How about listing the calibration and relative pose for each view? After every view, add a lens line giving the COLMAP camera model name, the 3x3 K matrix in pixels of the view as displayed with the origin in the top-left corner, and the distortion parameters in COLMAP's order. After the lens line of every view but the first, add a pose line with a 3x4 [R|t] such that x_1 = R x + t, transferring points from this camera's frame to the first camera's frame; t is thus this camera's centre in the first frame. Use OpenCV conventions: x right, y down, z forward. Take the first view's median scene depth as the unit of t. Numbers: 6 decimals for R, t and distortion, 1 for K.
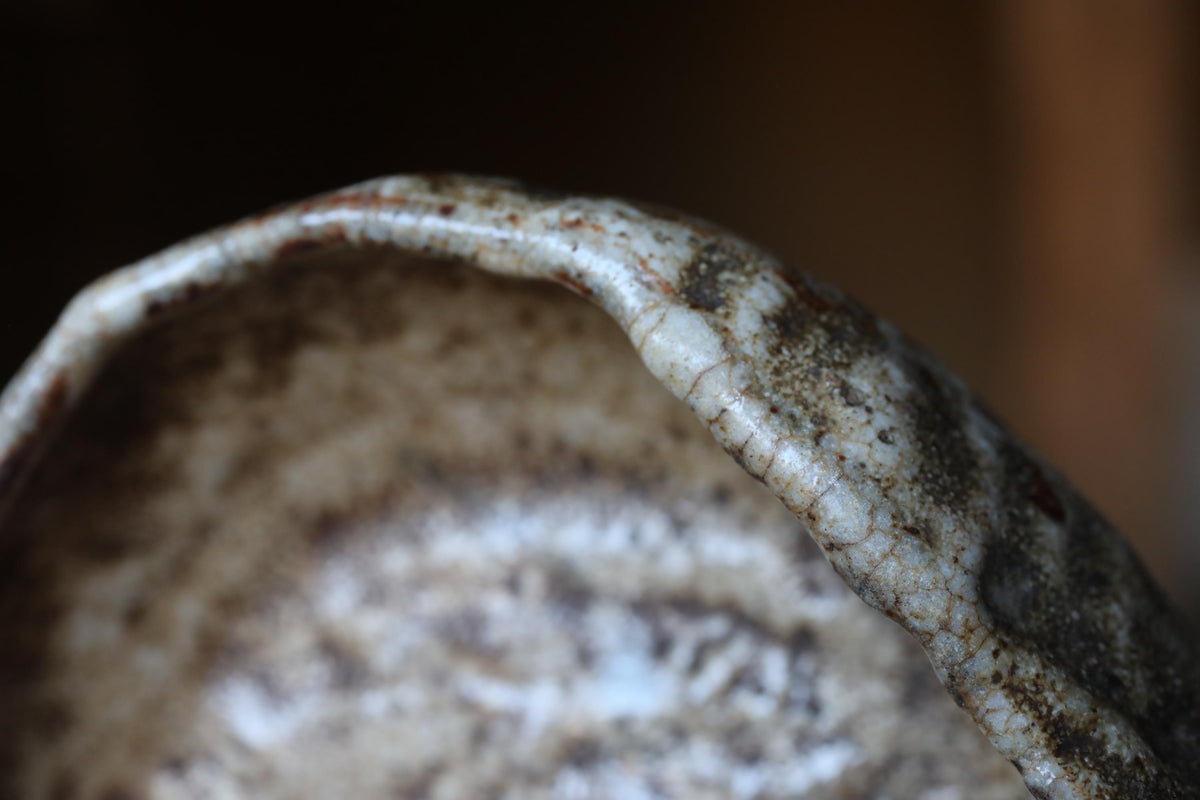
lens RADIAL K [[2167.4, 0, 600.0], [0, 2167.4, 400.0], [0, 0, 1]] dist [-0.006146, 0.460893]
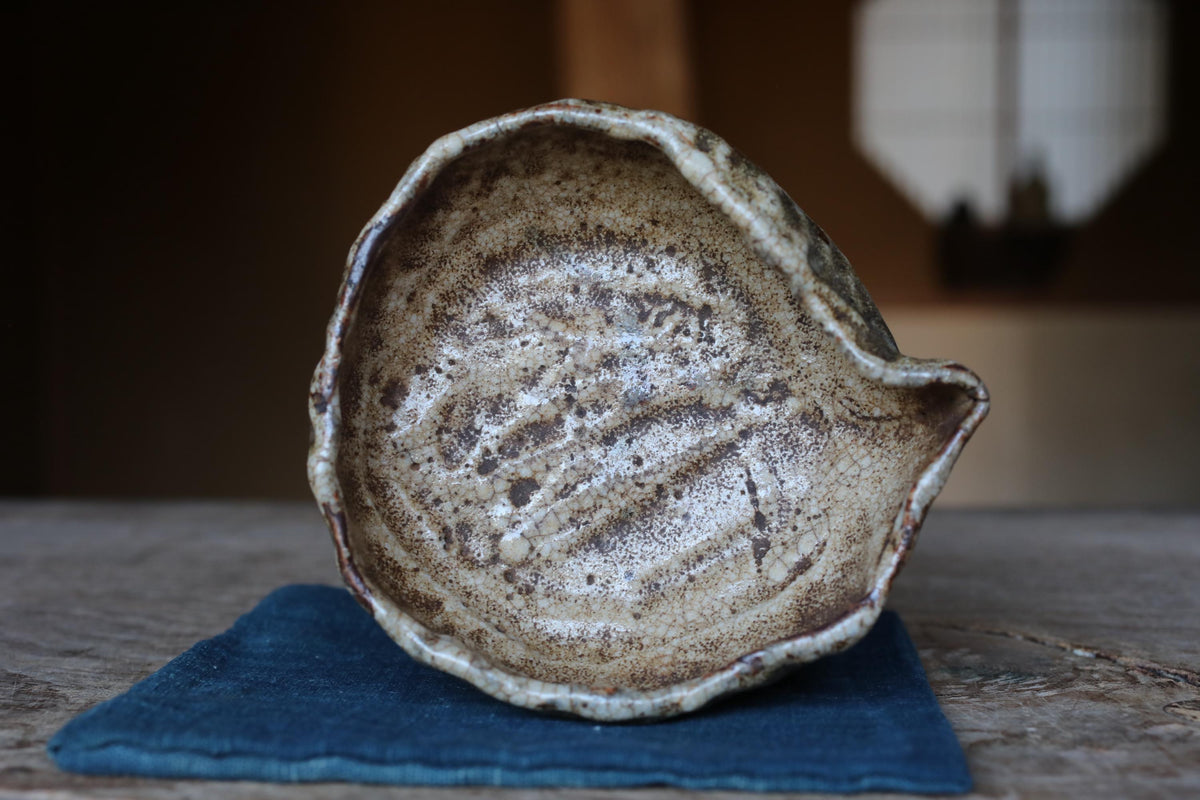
lens RADIAL K [[1947.2, 0, 600.0], [0, 1947.2, 400.0], [0, 0, 1]] dist [0.002316, 0.173841]
pose [[0.972201, 0.020917, 0.233211, -0.616895], [-0.014067, 0.999420, -0.030997, 0.332097], [-0.233724, 0.026855, 0.971932, -1.238882]]
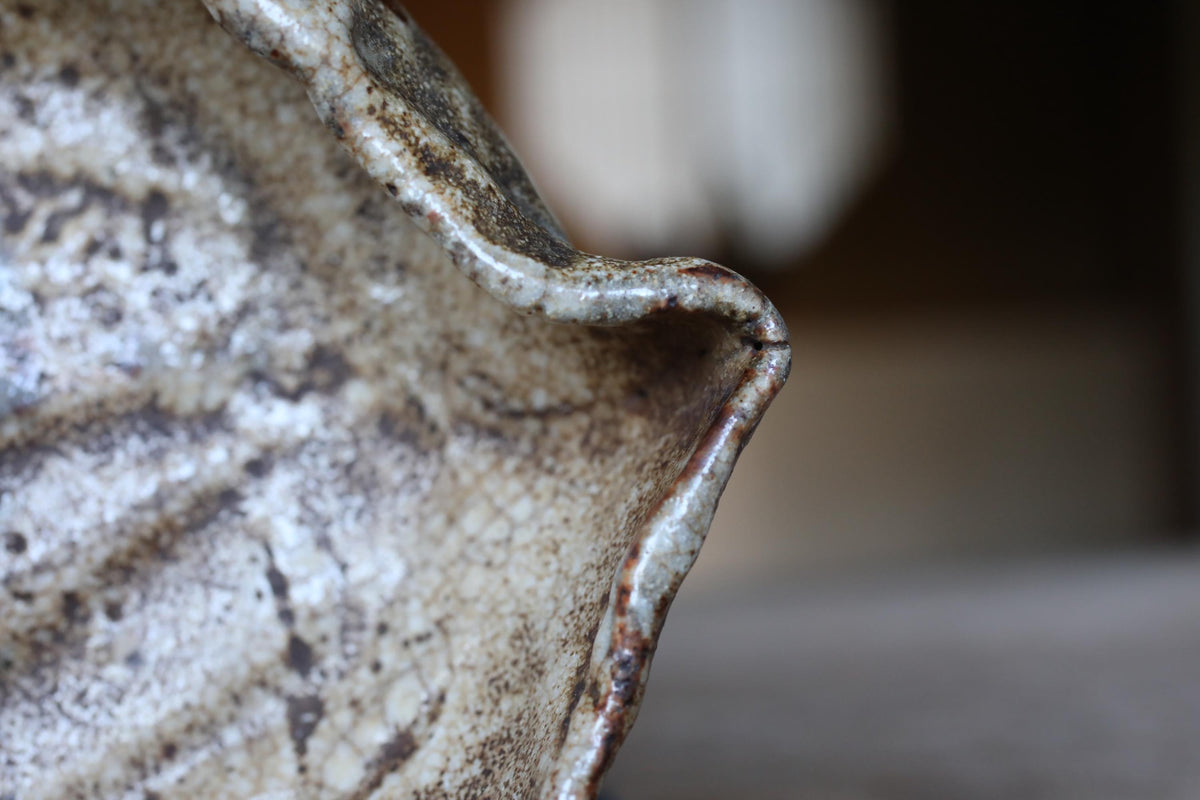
lens RADIAL K [[2167.4, 0, 600.0], [0, 2167.4, 400.0], [0, 0, 1]] dist [-0.006146, 0.460893]
pose [[0.924156, -0.027324, 0.381038, -0.138826], [0.055892, 0.996376, -0.064109, 0.349363], [-0.377906, 0.080544, 0.922334, -0.075168]]
